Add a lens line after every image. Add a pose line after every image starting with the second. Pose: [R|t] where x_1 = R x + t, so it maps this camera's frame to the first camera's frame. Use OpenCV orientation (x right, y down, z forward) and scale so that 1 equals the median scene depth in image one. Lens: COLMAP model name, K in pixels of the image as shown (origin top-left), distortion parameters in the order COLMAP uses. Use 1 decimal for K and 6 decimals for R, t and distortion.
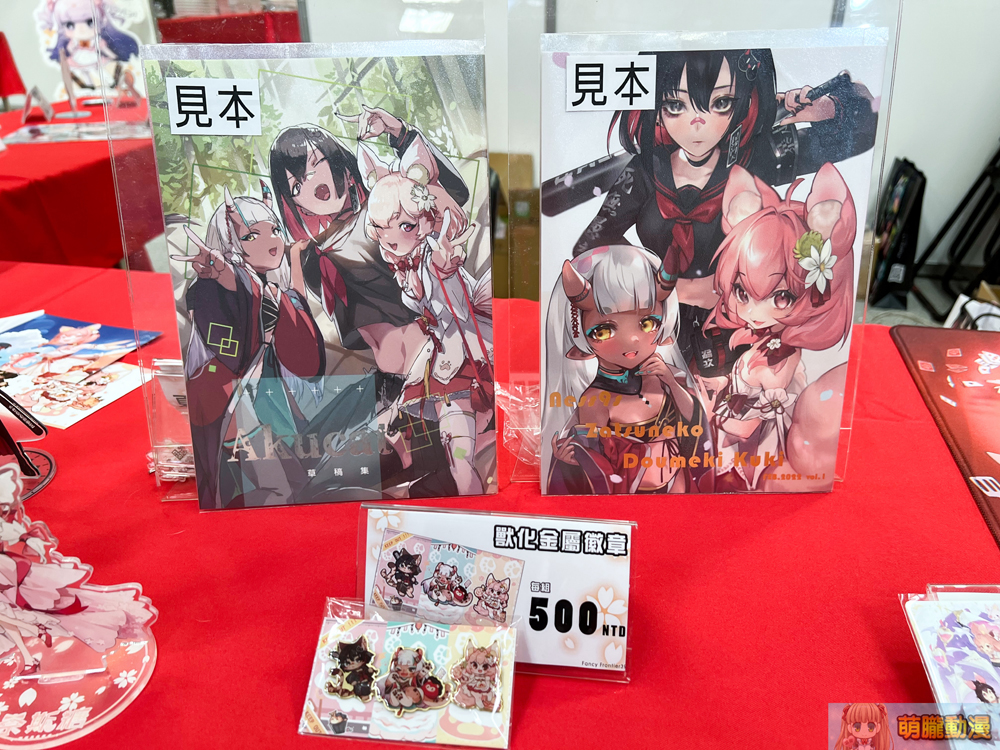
lens RADIAL K [[773.7, 0, 500.3], [0, 773.7, 380.4], [0, 0, 1]] dist [0.058265, -0.074807]
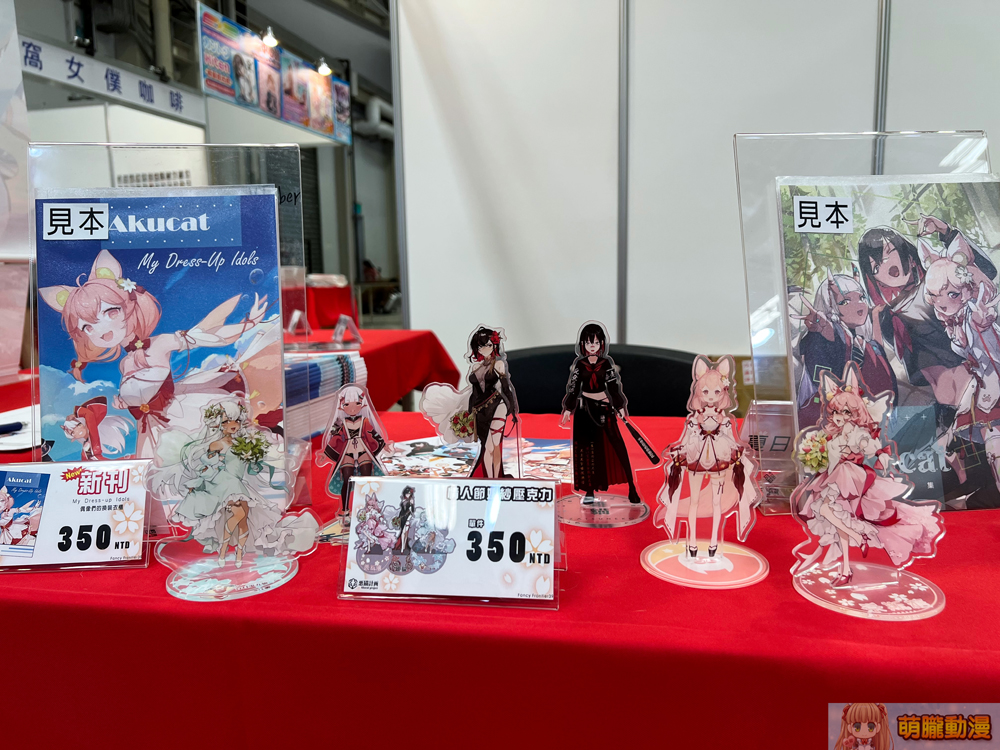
lens RADIAL K [[773.7, 0, 504.4], [0, 773.7, 373.7], [0, 0, 1]] dist [0.058265, -0.074807]
pose [[0.998780, -0.009953, 0.048367, -0.992716], [0.025899, 0.939528, -0.341492, 0.389281], [-0.042043, 0.342328, 0.938639, -0.219513]]
